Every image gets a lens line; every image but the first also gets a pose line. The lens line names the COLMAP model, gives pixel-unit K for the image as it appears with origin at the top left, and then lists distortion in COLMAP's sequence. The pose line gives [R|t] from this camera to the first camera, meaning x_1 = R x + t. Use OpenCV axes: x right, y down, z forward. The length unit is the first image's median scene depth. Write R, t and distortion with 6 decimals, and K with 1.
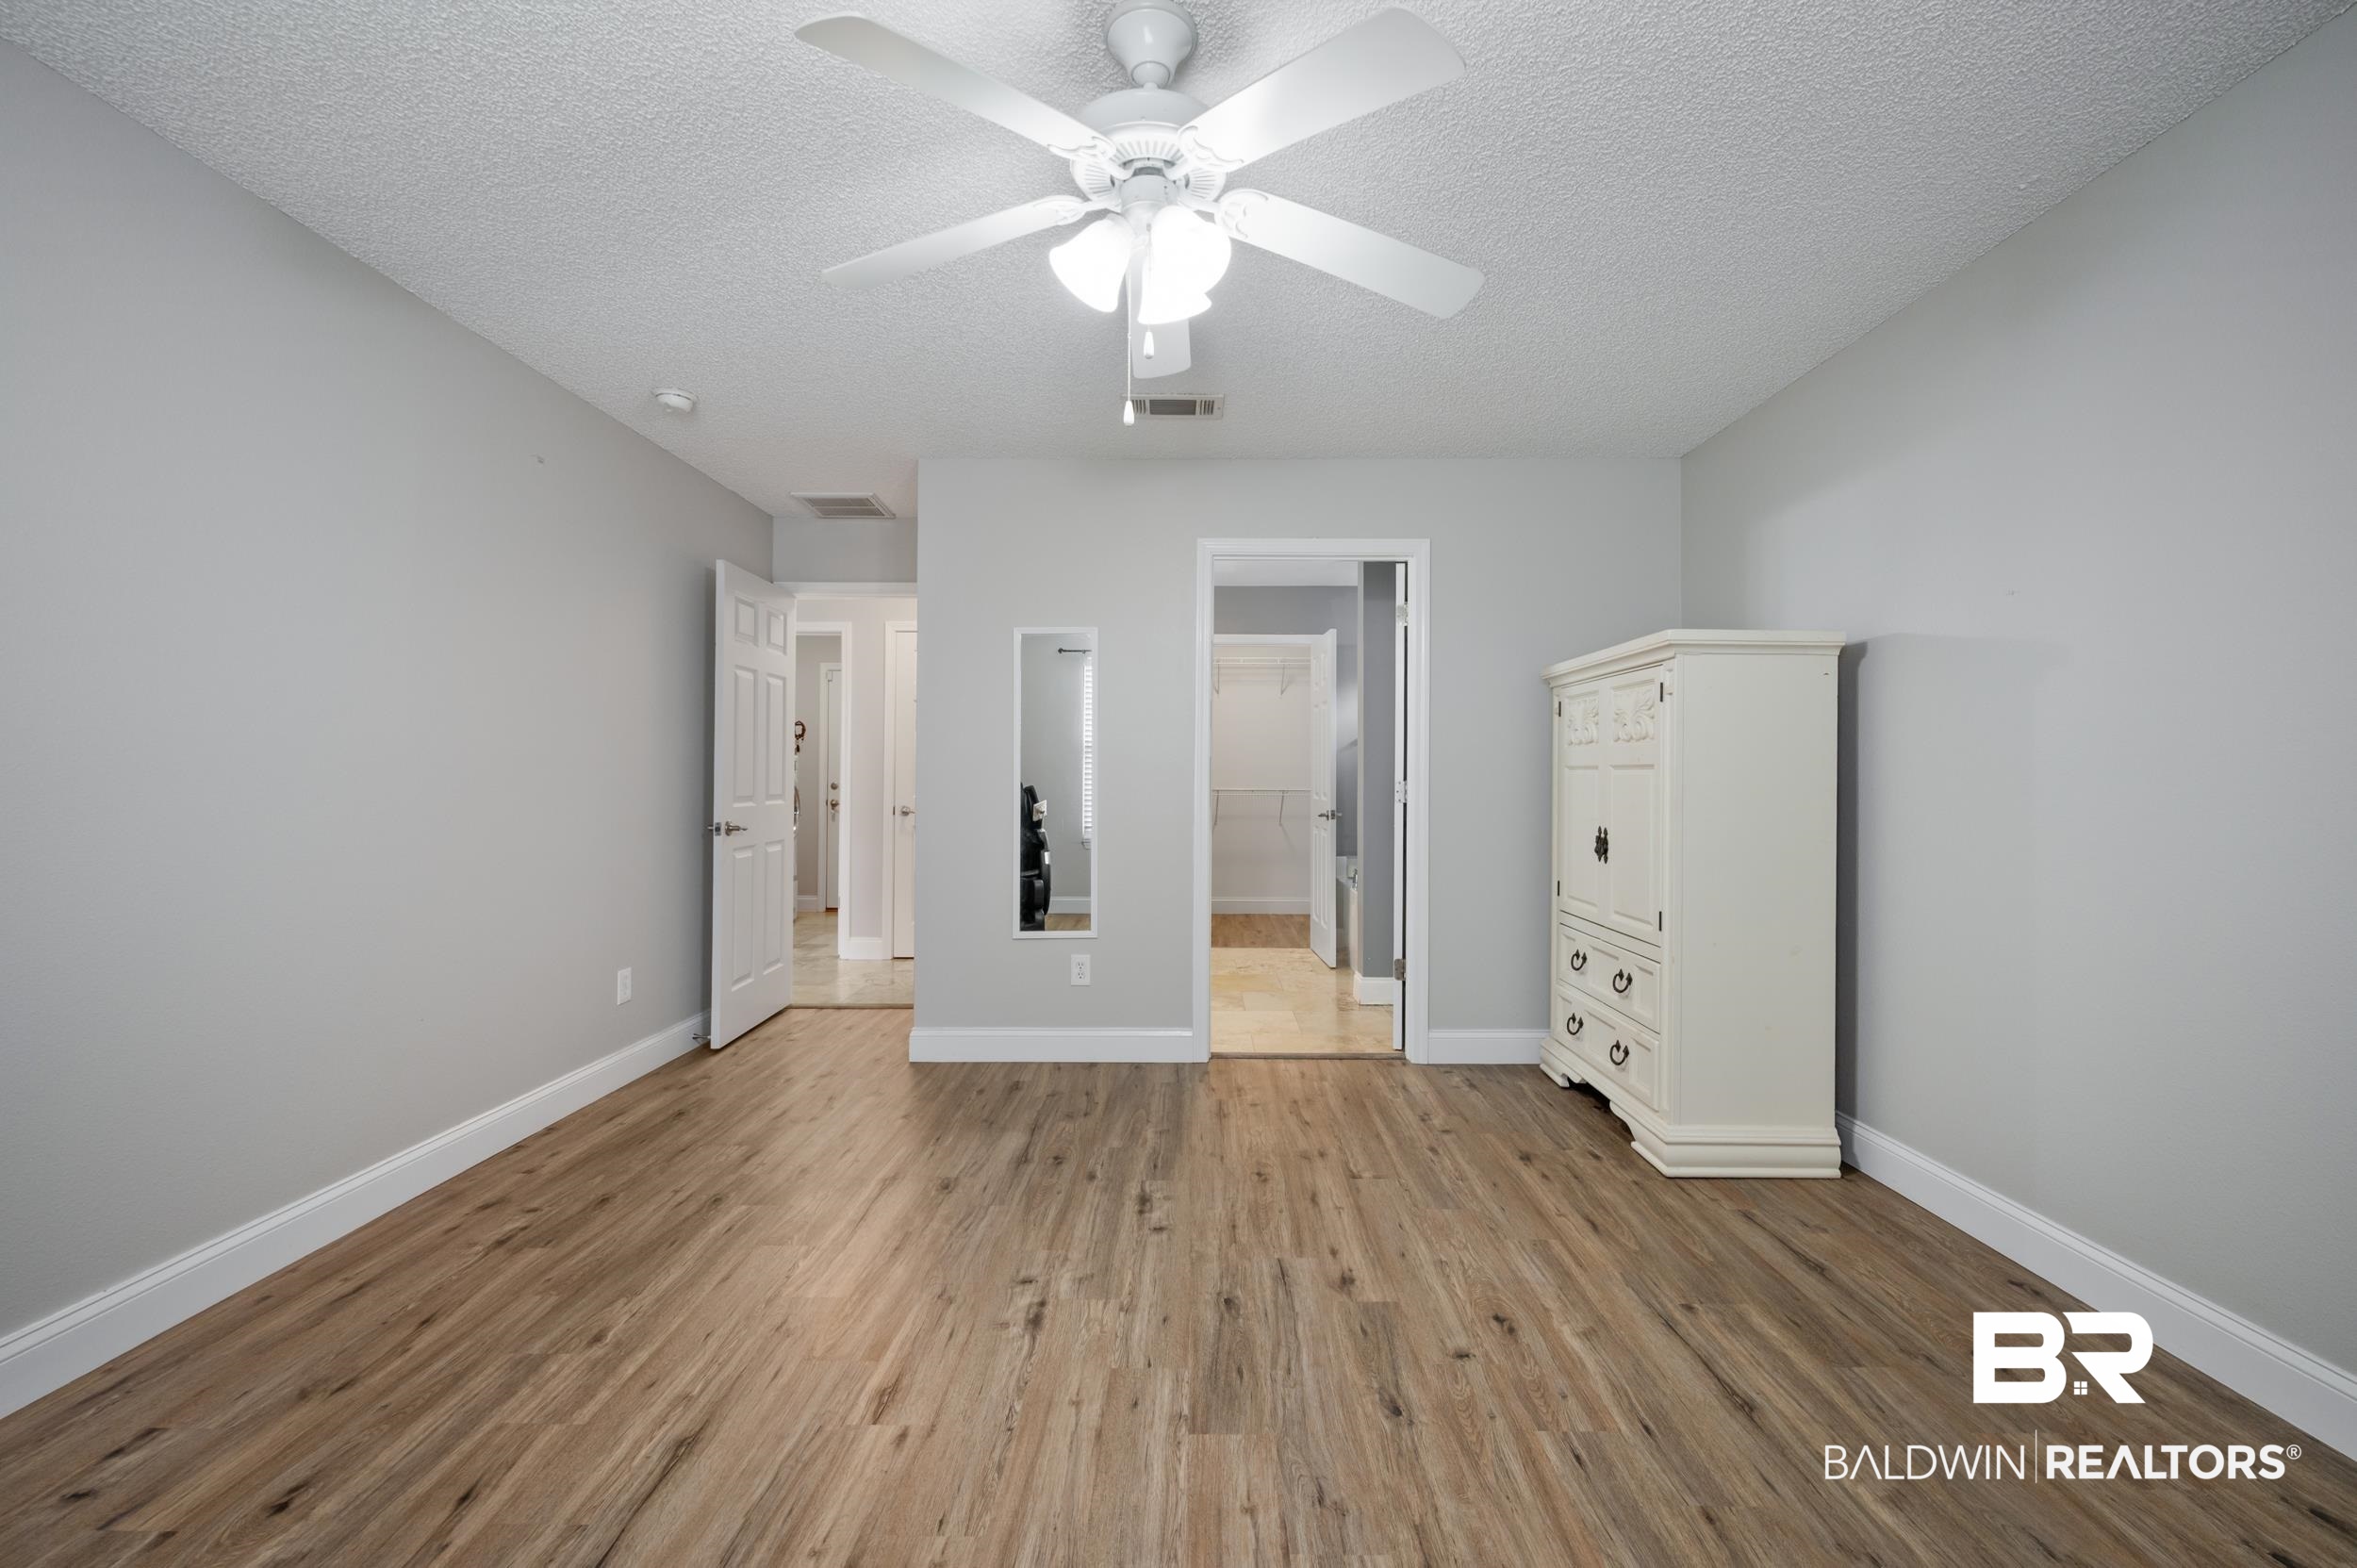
lens RADIAL K [[993.1, 0, 1187.8], [0, 993.1, 782.9], [0, 0, 1]] dist [-0.001183, -0.000327]
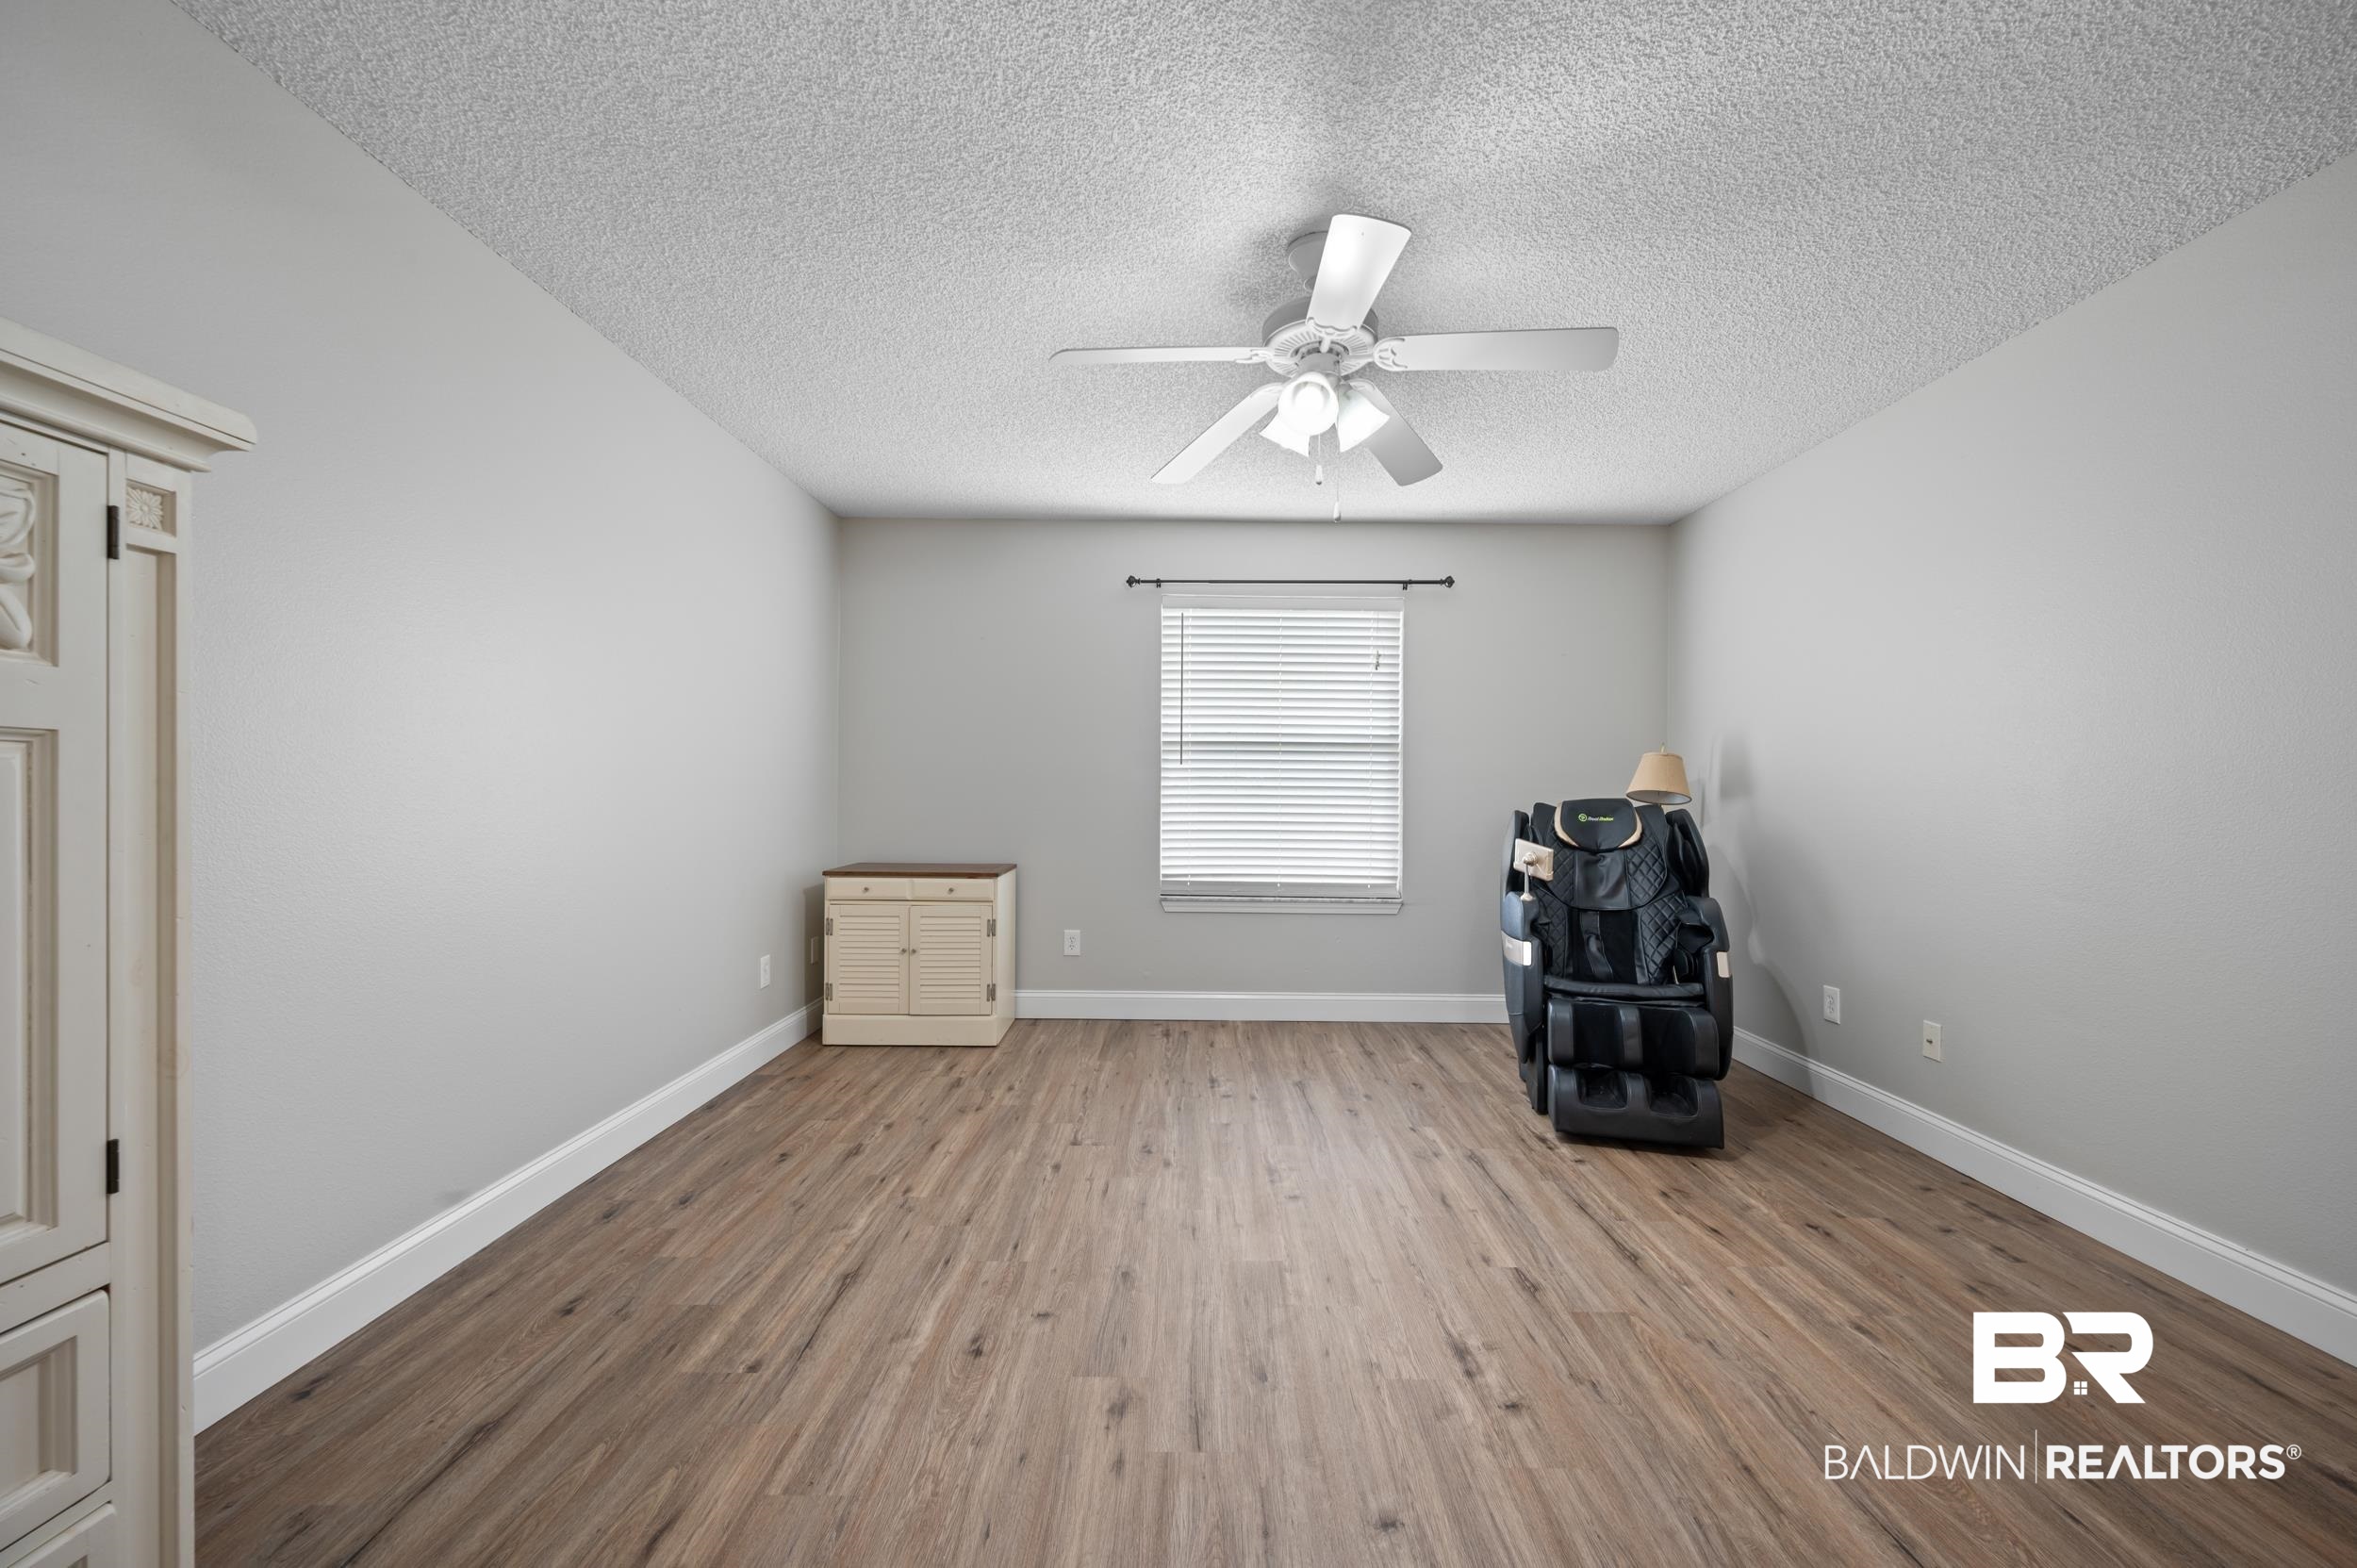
lens RADIAL K [[925.1, 0, 1191.8], [0, 925.1, 787.0], [0, 0, 1]] dist [-0.003078, 0.000046]
pose [[-0.999841, -0.010316, -0.014515, 0.123083], [-0.010314, 0.999947, -0.000235, -0.004060], [0.014516, -0.000086, -0.999895, 1.845491]]
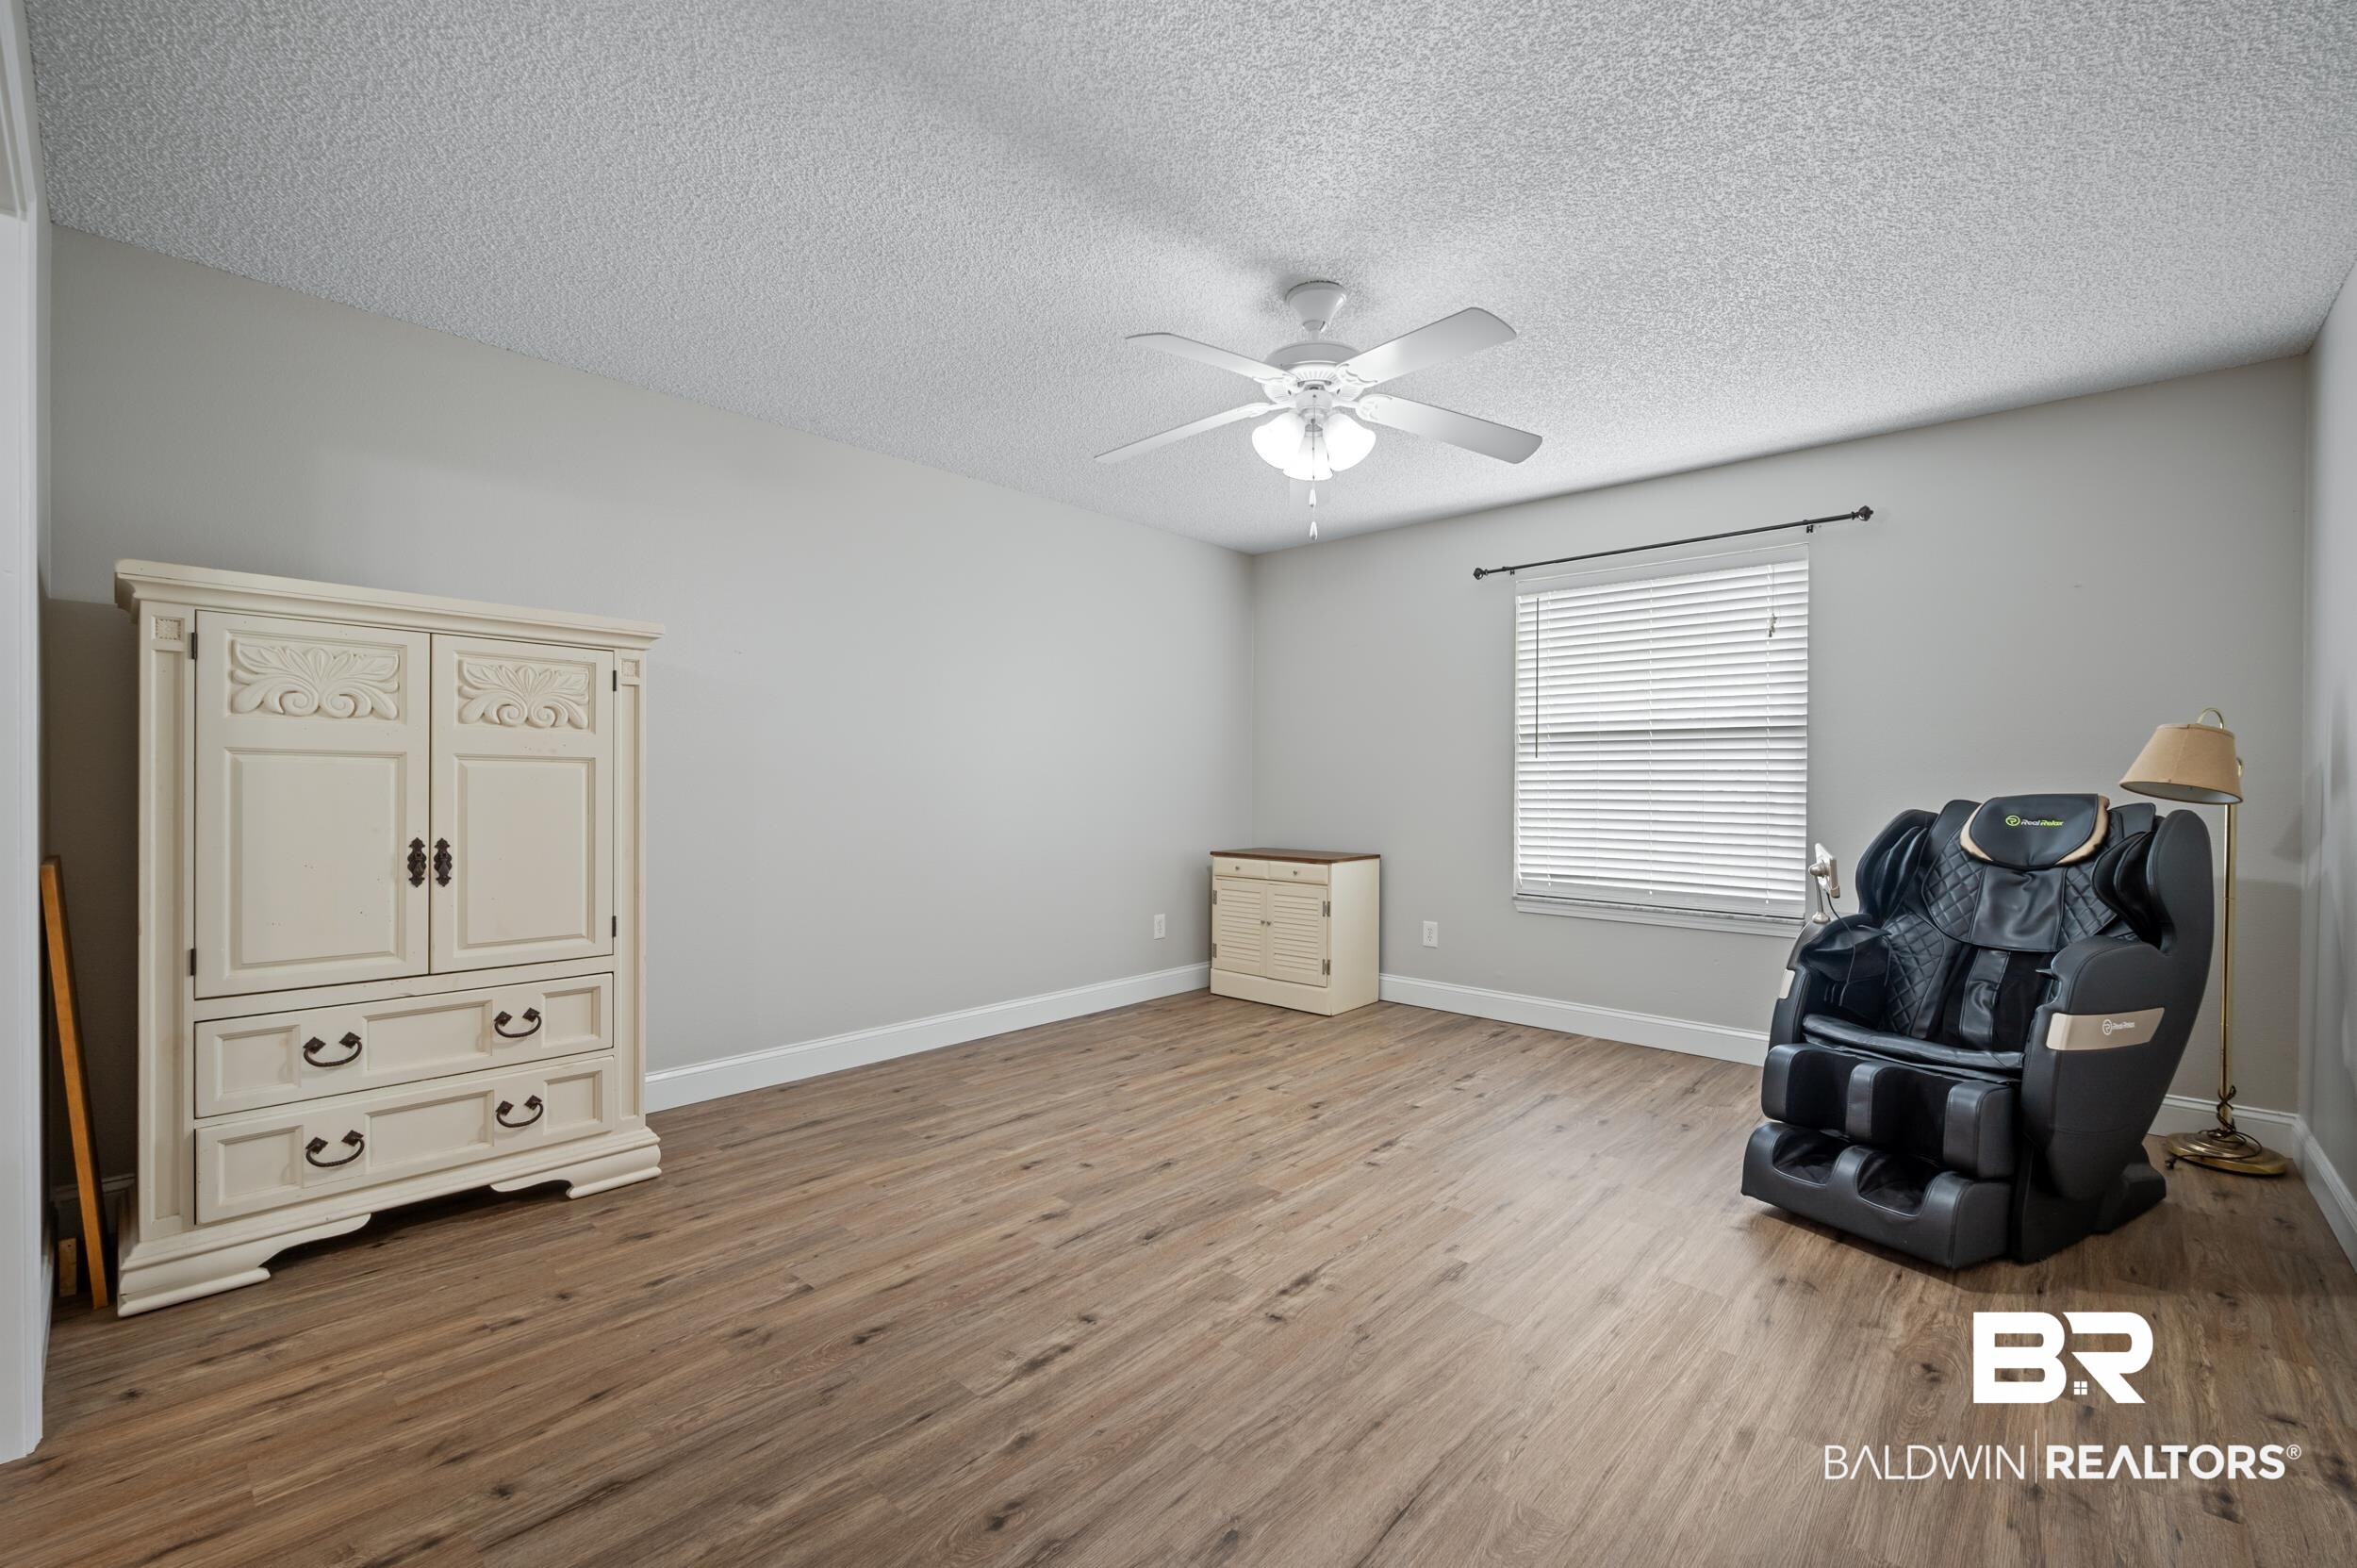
lens RADIAL K [[993.1, 0, 1187.8], [0, 993.1, 782.9], [0, 0, 1]] dist [-0.001183, -0.000327]
pose [[-0.746681, -0.005535, 0.665159, -0.754567], [-0.005941, 0.999981, 0.001652, -0.000151], [-0.665156, -0.002718, -0.746700, 1.842082]]
